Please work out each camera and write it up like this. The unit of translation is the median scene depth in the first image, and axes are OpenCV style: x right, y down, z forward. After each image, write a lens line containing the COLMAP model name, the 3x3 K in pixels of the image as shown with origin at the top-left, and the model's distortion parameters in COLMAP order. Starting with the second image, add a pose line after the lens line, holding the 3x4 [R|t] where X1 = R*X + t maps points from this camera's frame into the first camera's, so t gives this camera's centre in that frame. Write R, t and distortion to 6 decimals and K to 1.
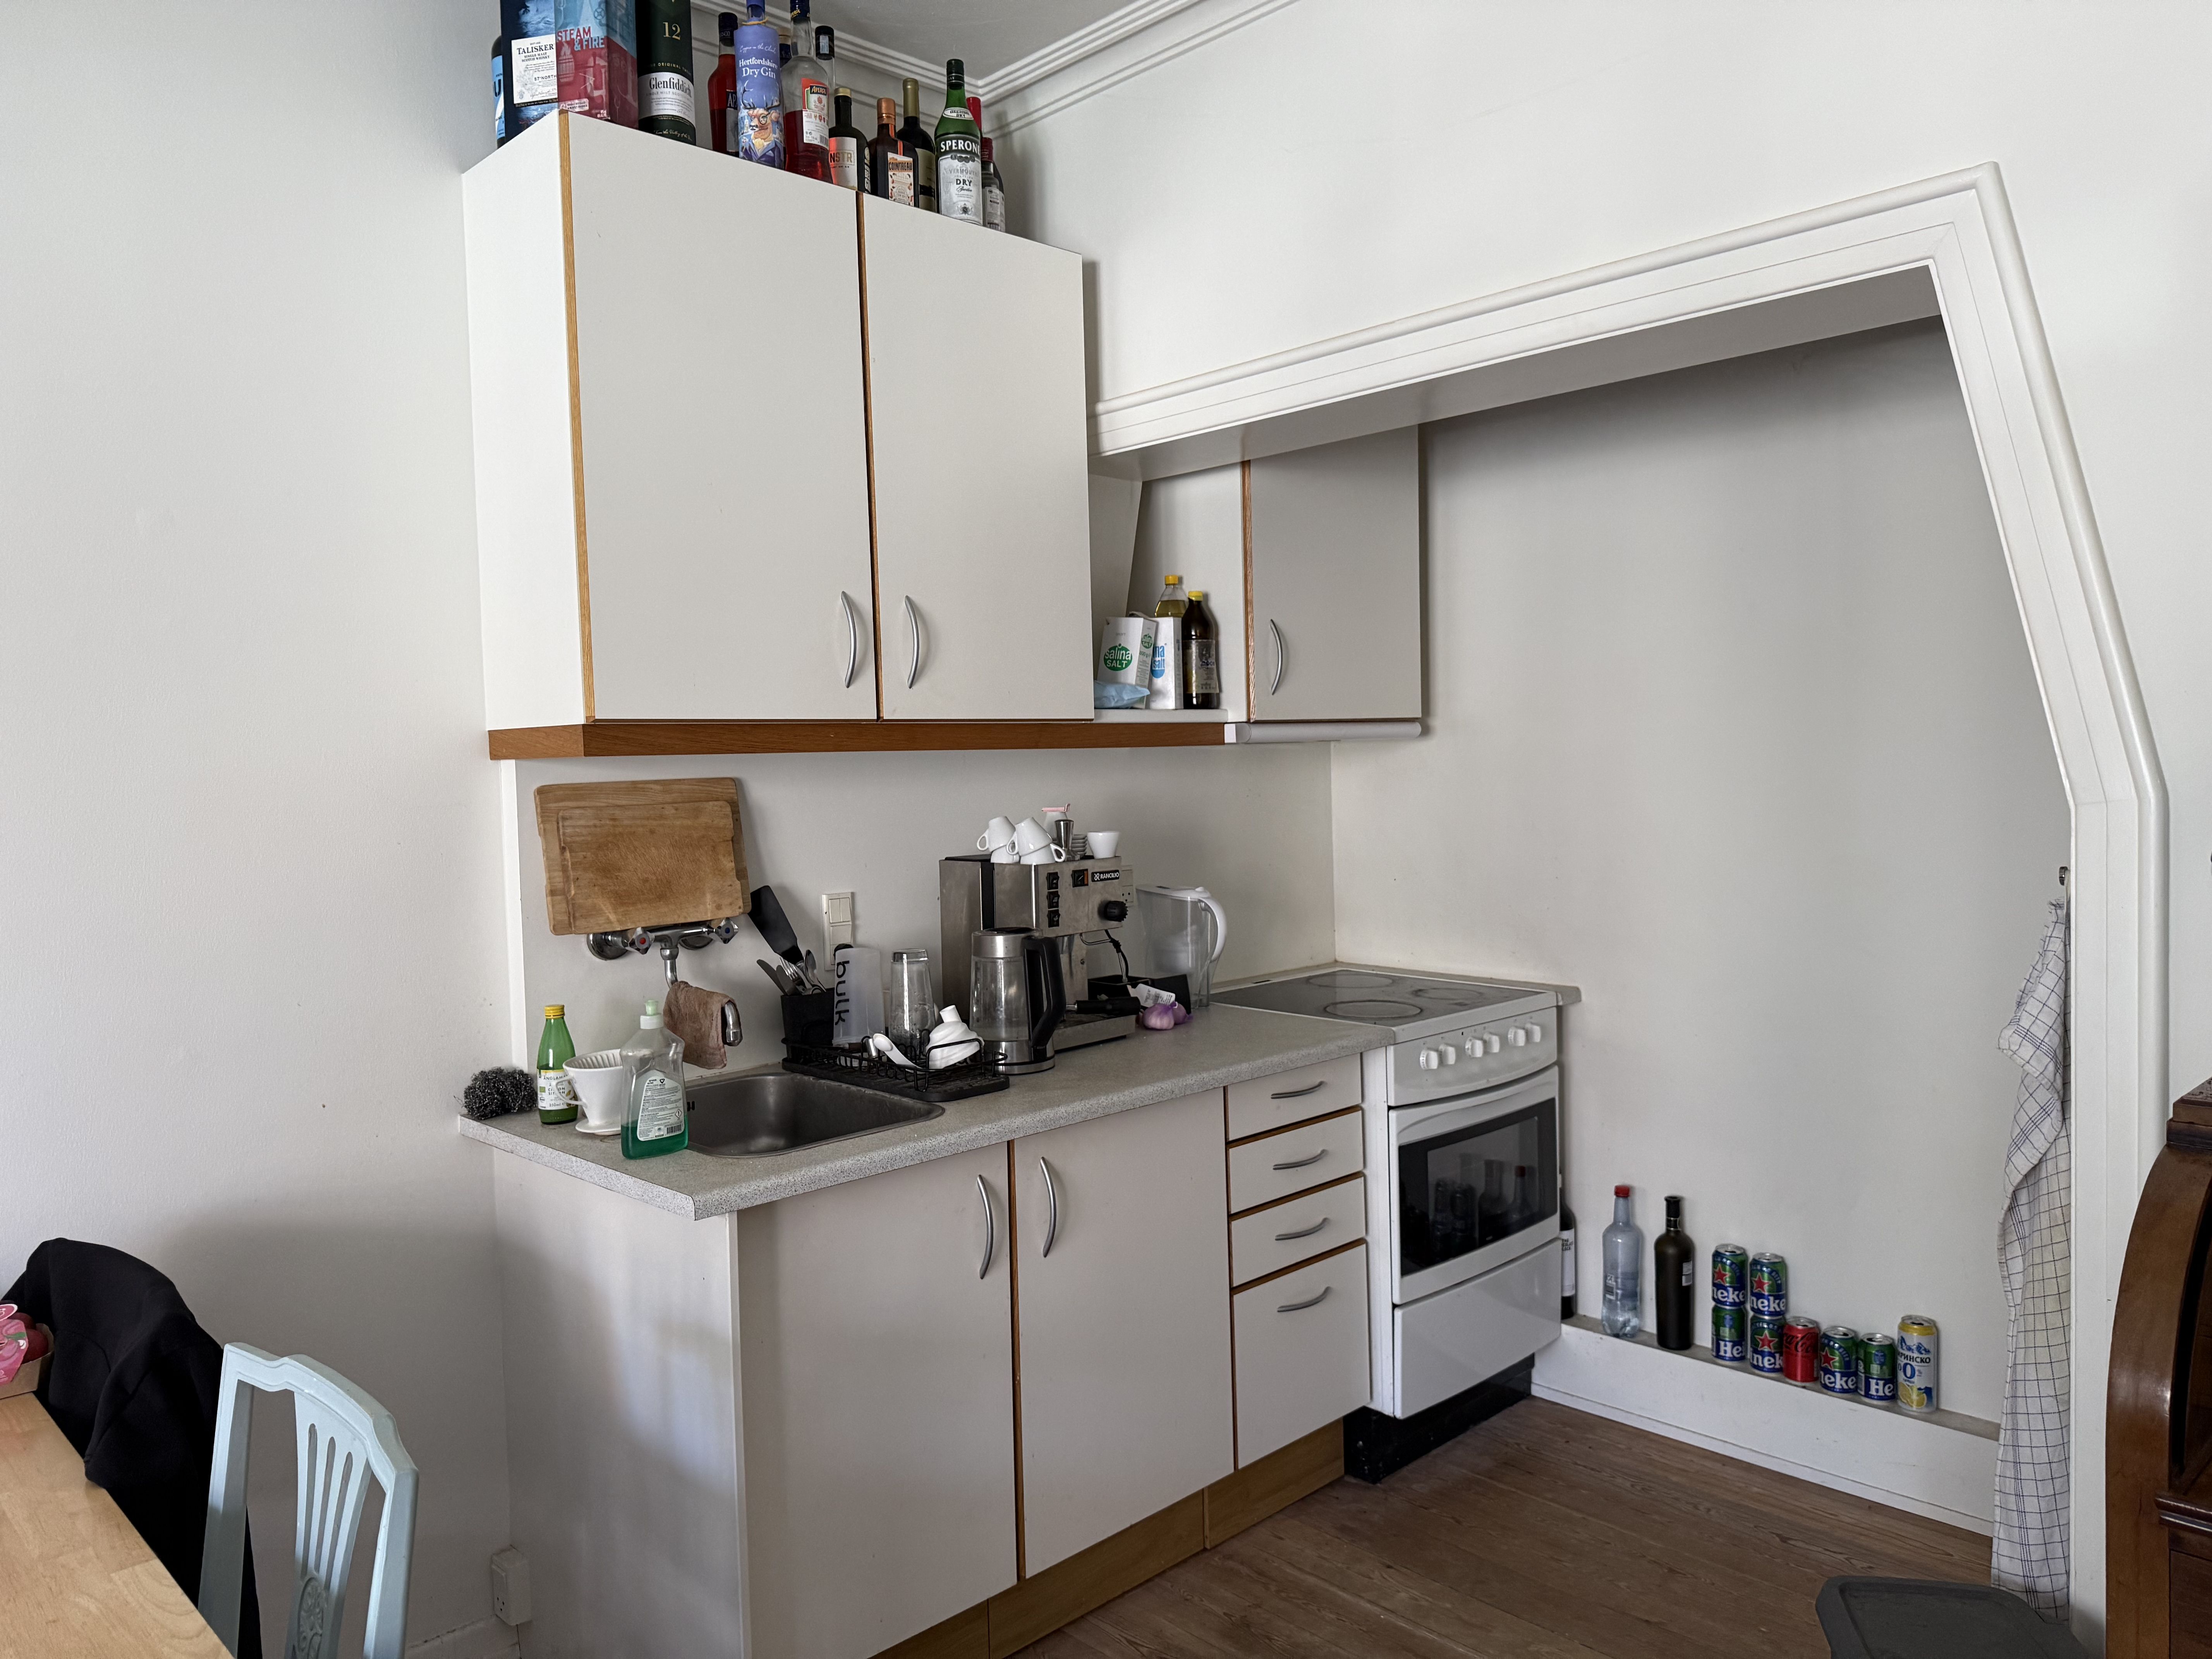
lens RADIAL K [[1527.8, 0, 1106.0], [0, 1527.8, 829.5], [0, 0, 1]] dist [0.107616, -0.169699]
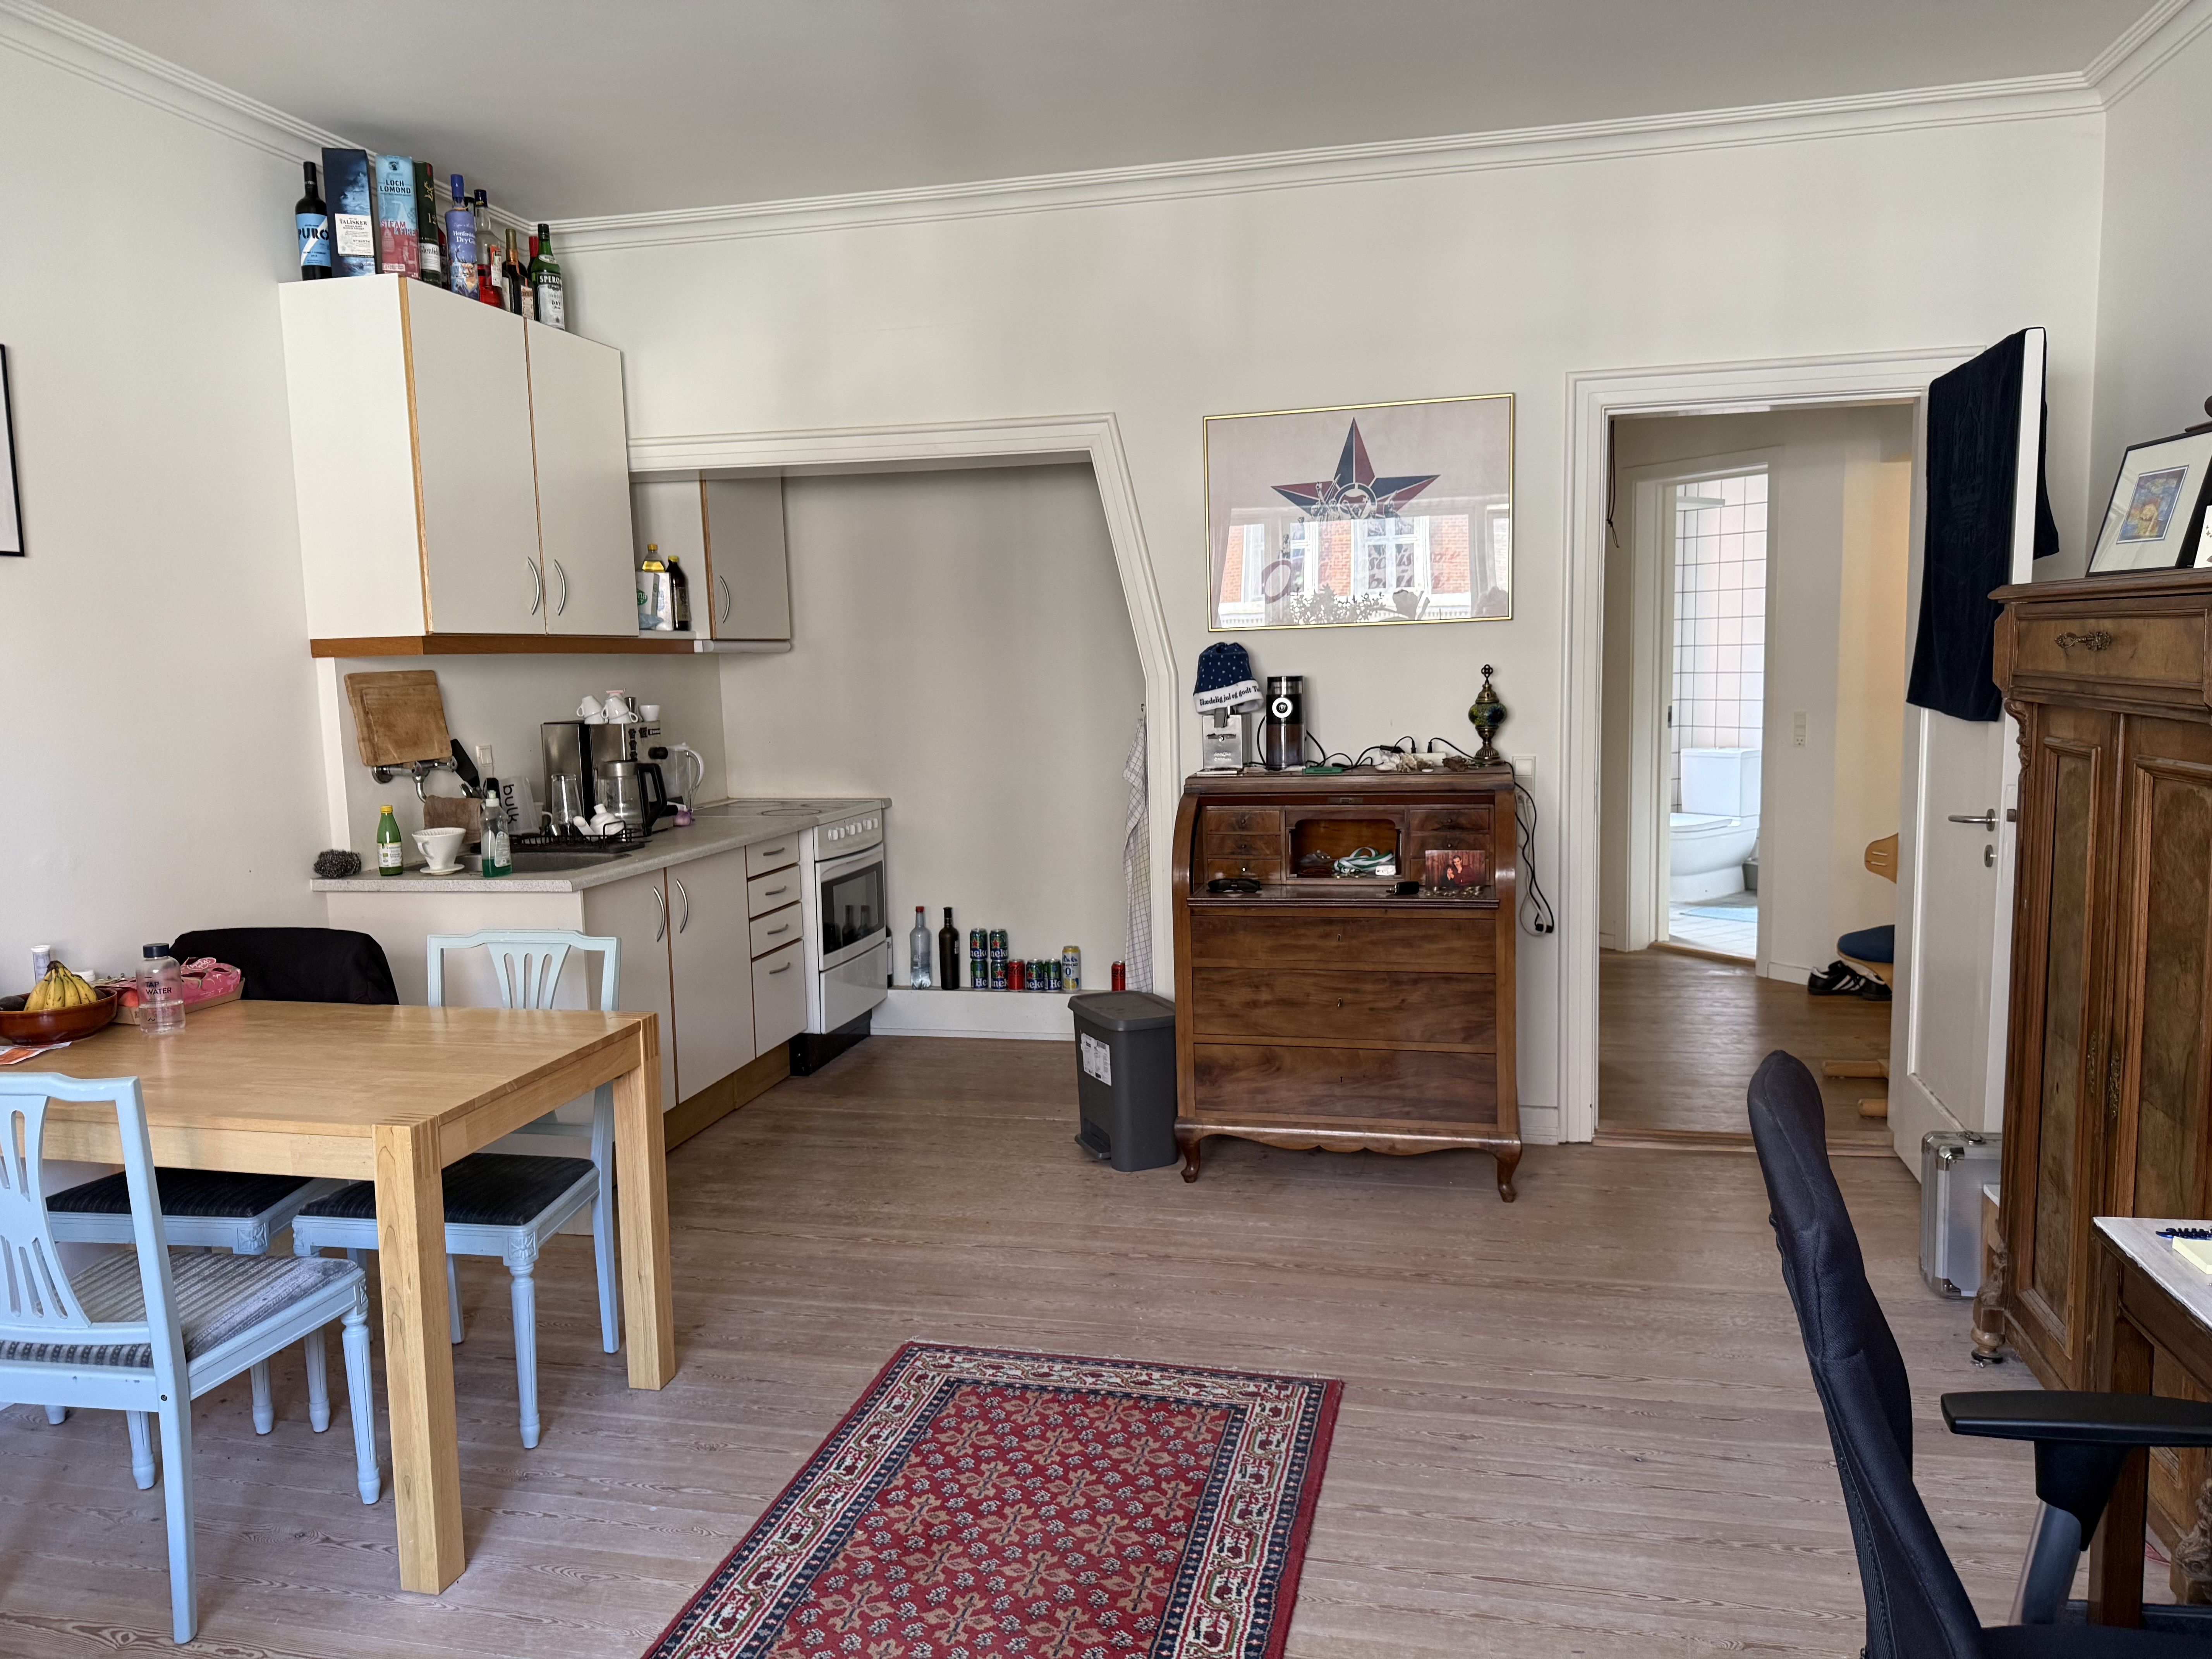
lens RADIAL K [[1559.0, 0, 1106.0], [0, 1559.0, 829.5], [0, 0, 1]] dist [0.001909, -0.000459]
pose [[0.834523, -0.052012, 0.548513, -0.524332], [0.023804, 0.998008, 0.058418, 0.049244], [-0.550459, -0.035695, 0.834099, -0.683286]]
